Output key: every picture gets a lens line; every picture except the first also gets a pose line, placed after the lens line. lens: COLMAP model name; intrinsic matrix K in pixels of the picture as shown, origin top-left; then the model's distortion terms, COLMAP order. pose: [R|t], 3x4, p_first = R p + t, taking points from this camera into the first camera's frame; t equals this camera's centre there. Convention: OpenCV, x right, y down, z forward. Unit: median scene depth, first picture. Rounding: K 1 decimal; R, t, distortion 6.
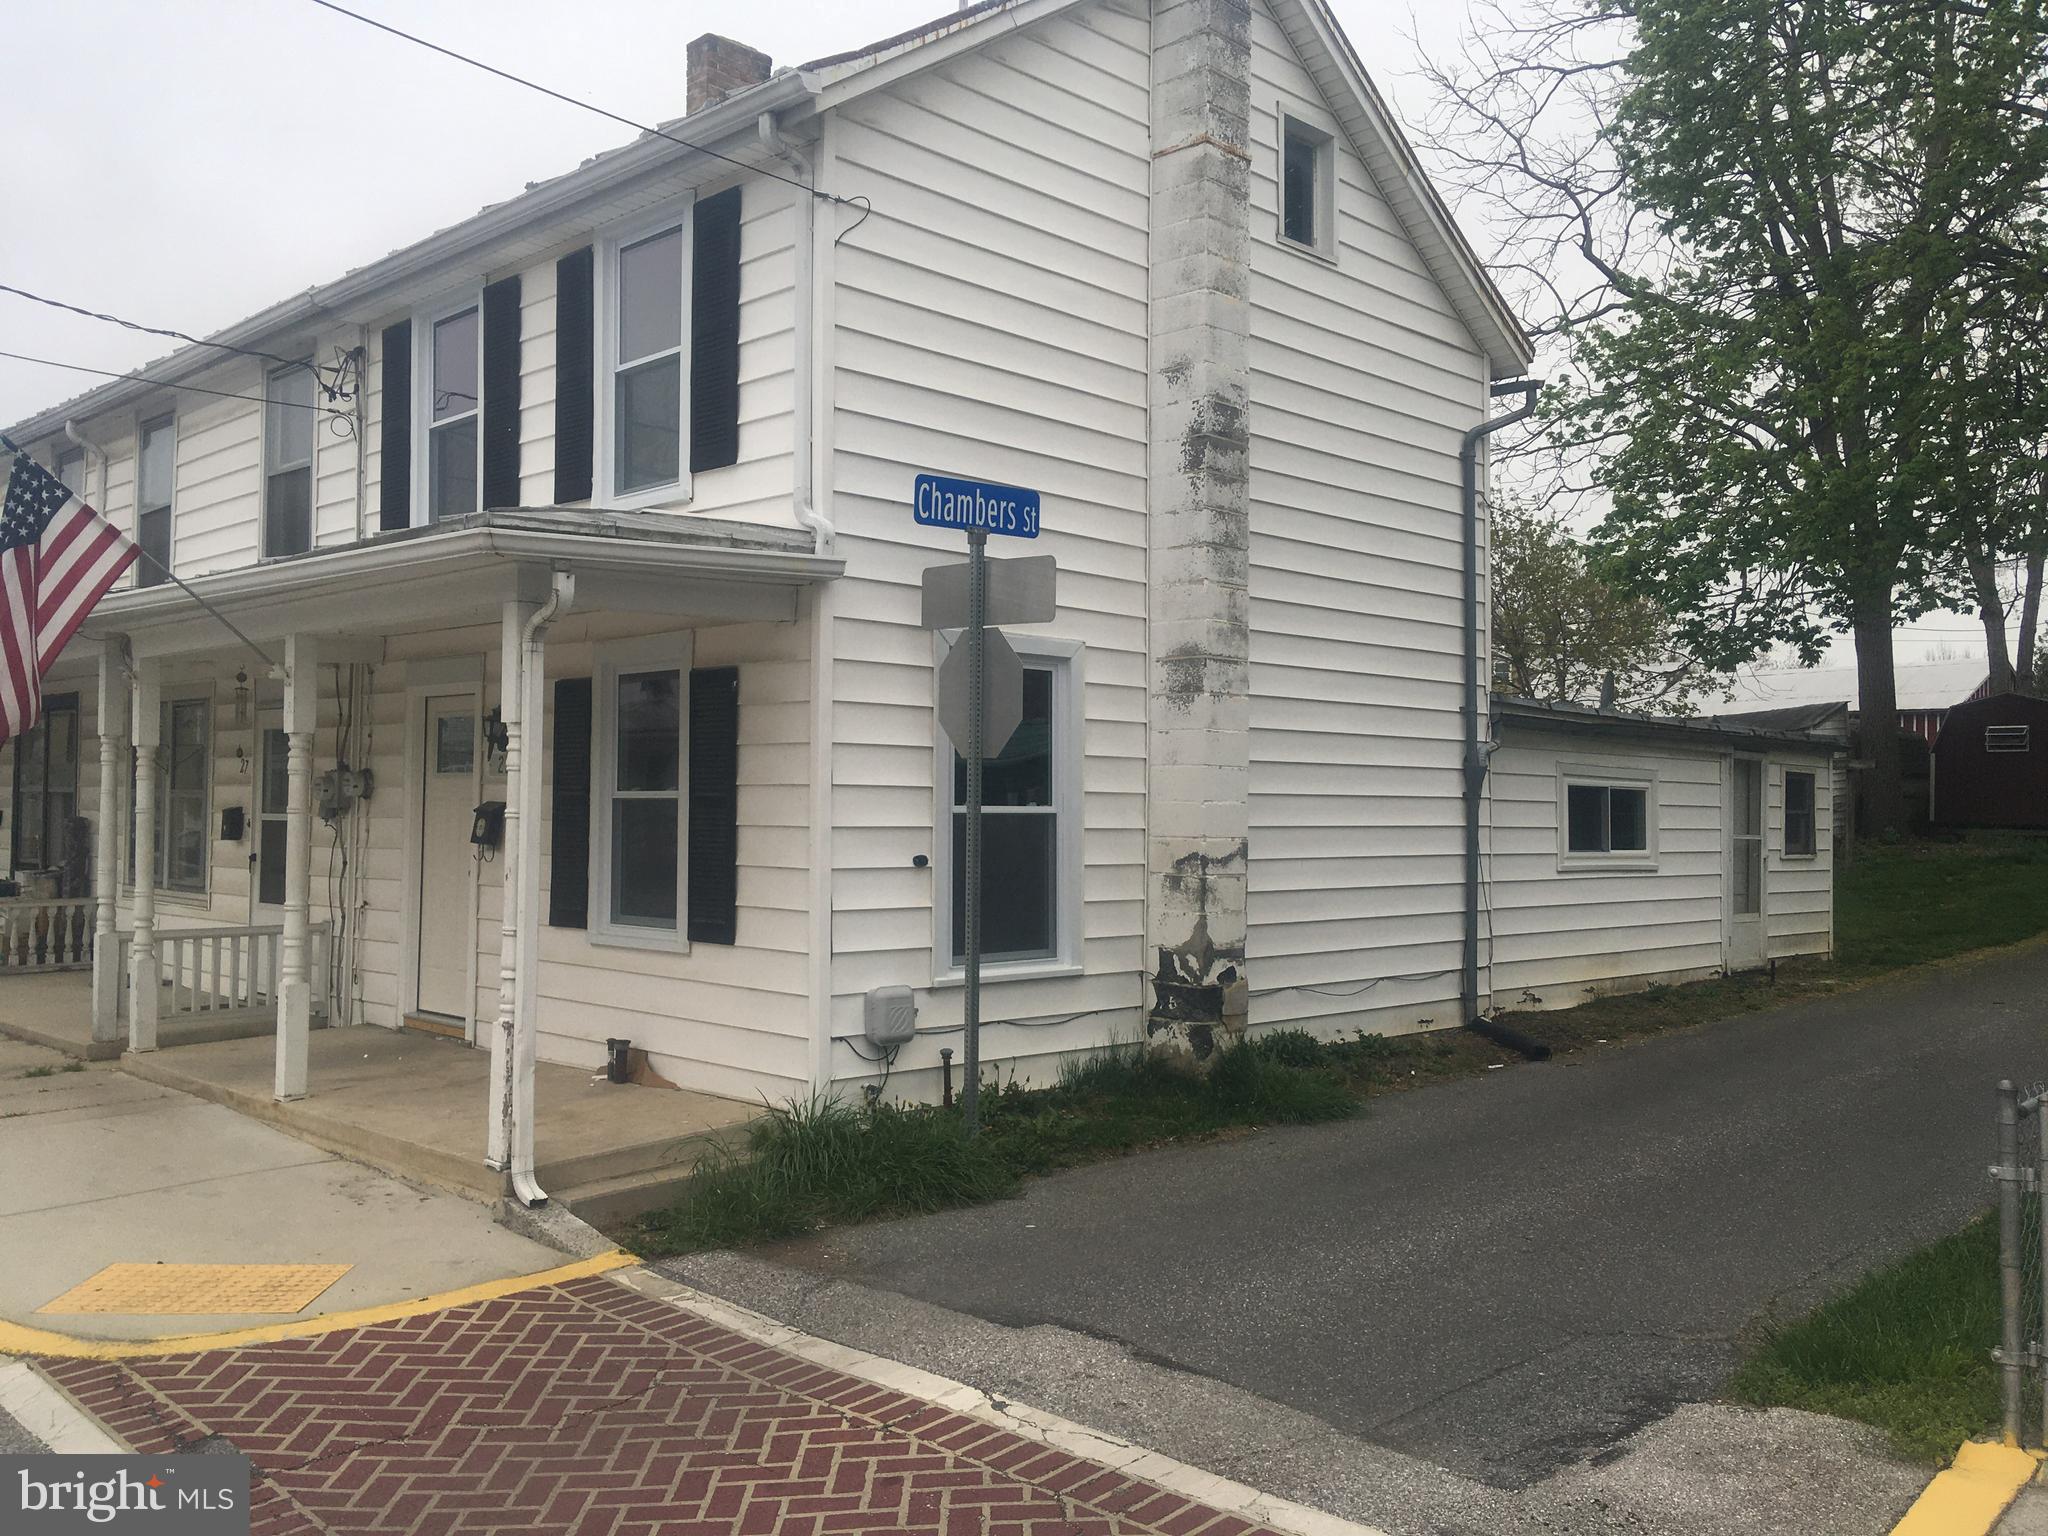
lens RADIAL K [[1729.0, 0, 1027.8], [0, 1729.0, 770.3], [0, 0, 1]] dist [0.093739, -0.140393]
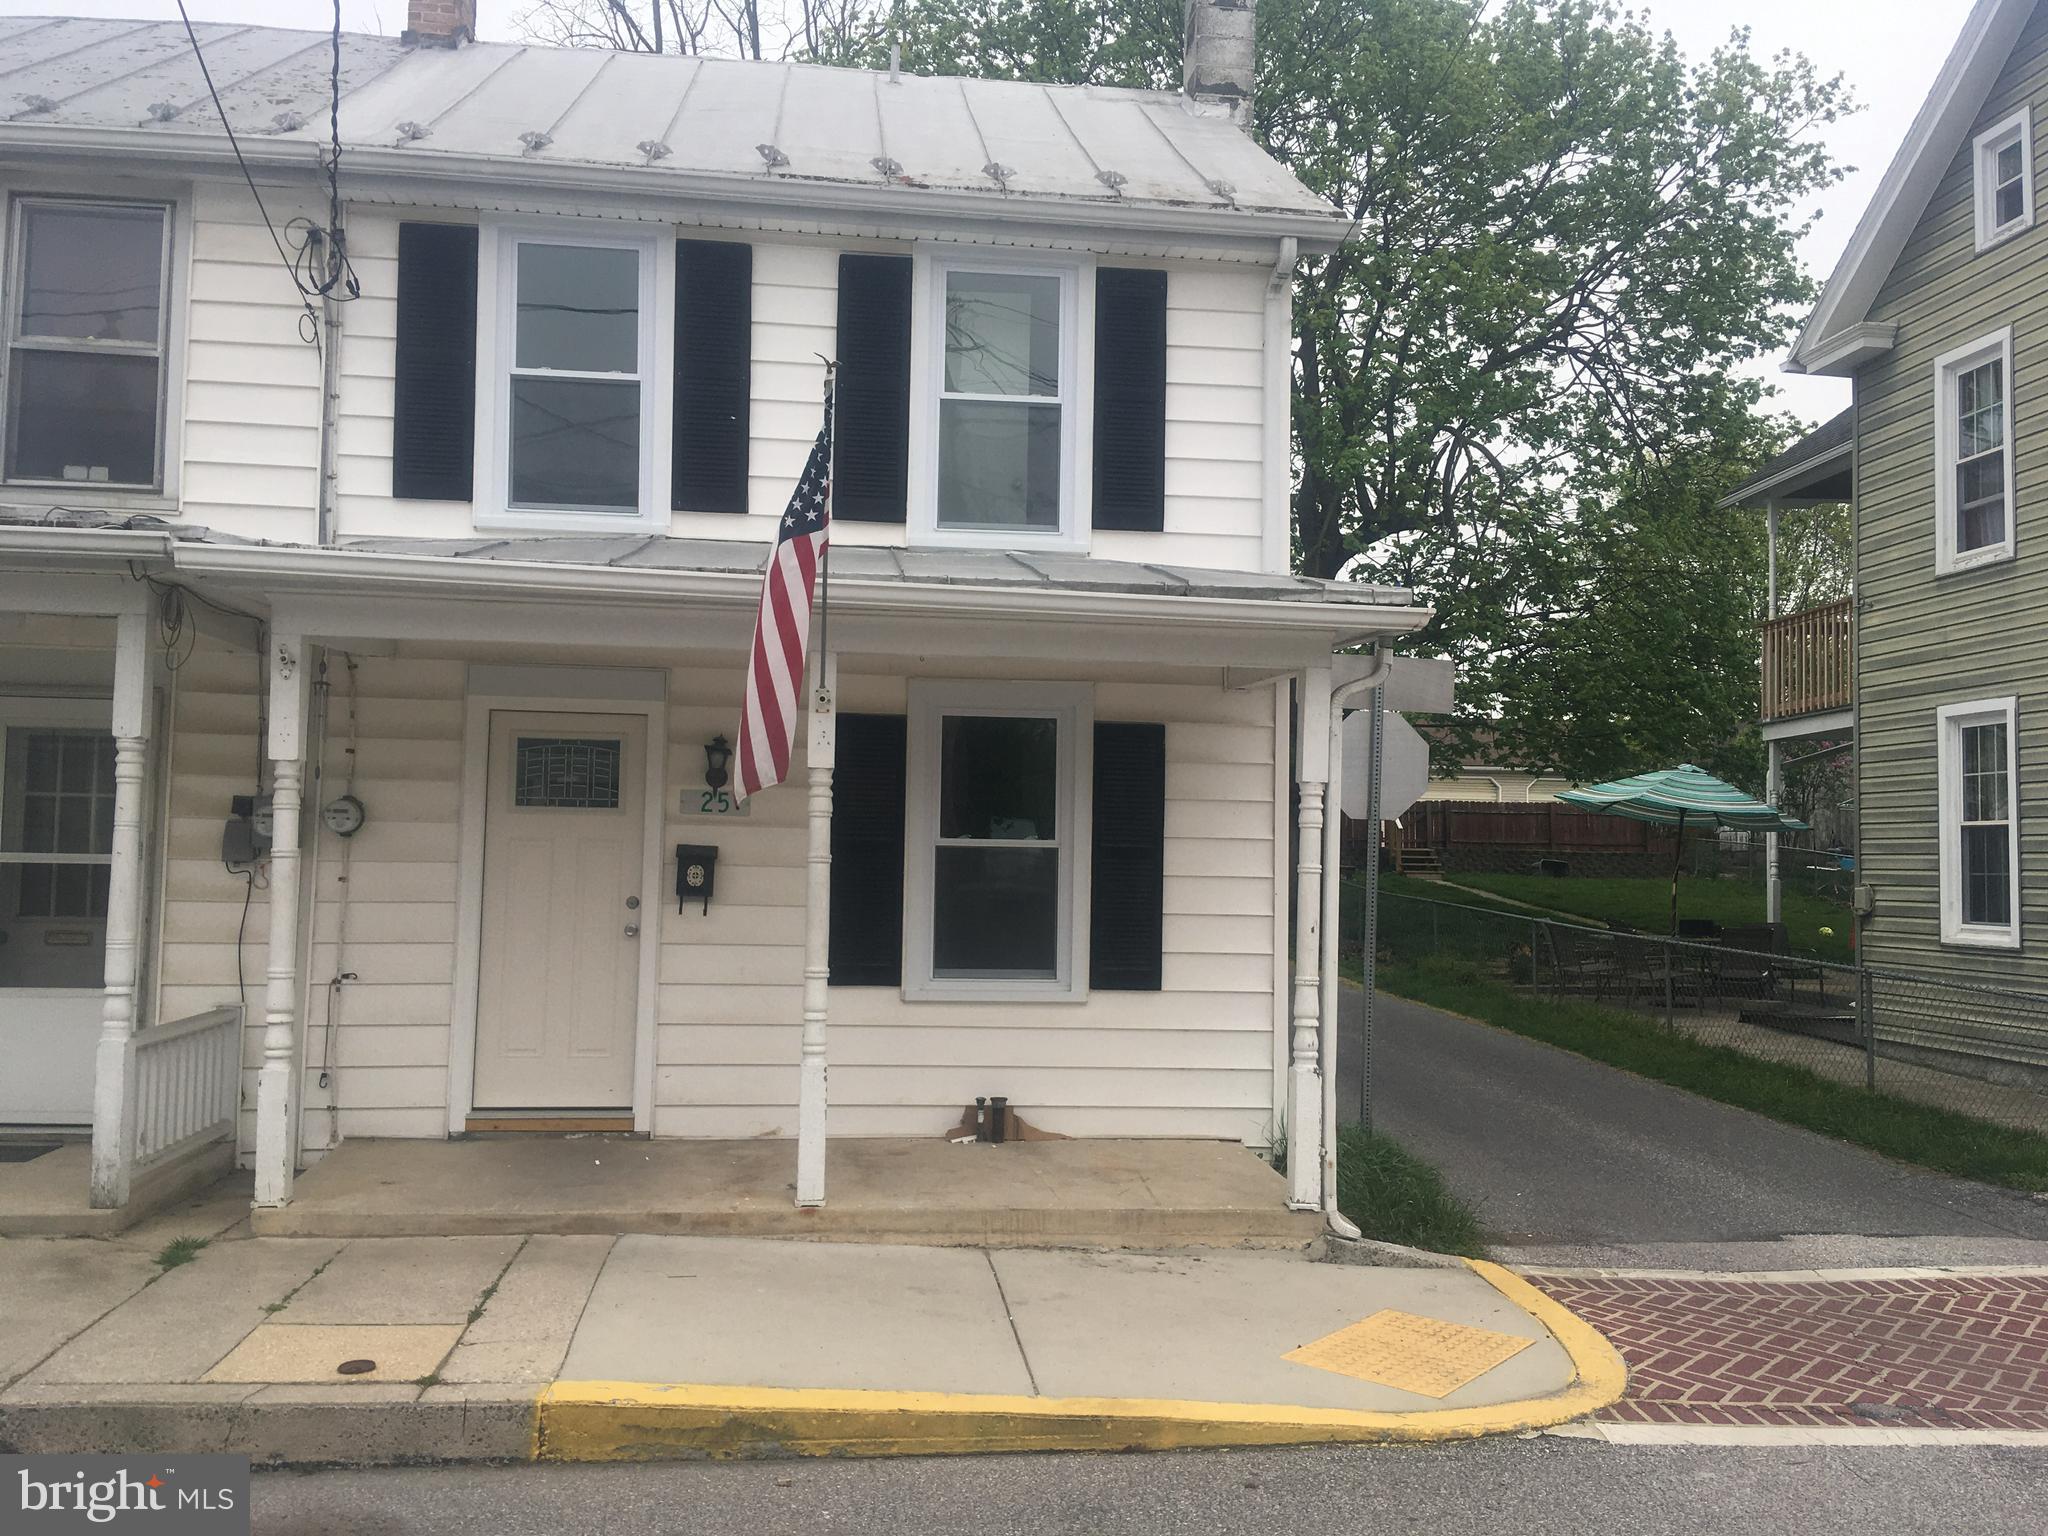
lens RADIAL K [[1729.0, 0, 1031.6], [0, 1729.0, 764.7], [0, 0, 1]] dist [0.093739, -0.140393]
pose [[0.627024, 0.038719, 0.778037, -1.007465], [-0.031592, 0.999206, -0.024265, -0.007061], [-0.778359, -0.009365, 0.627749, 0.390148]]
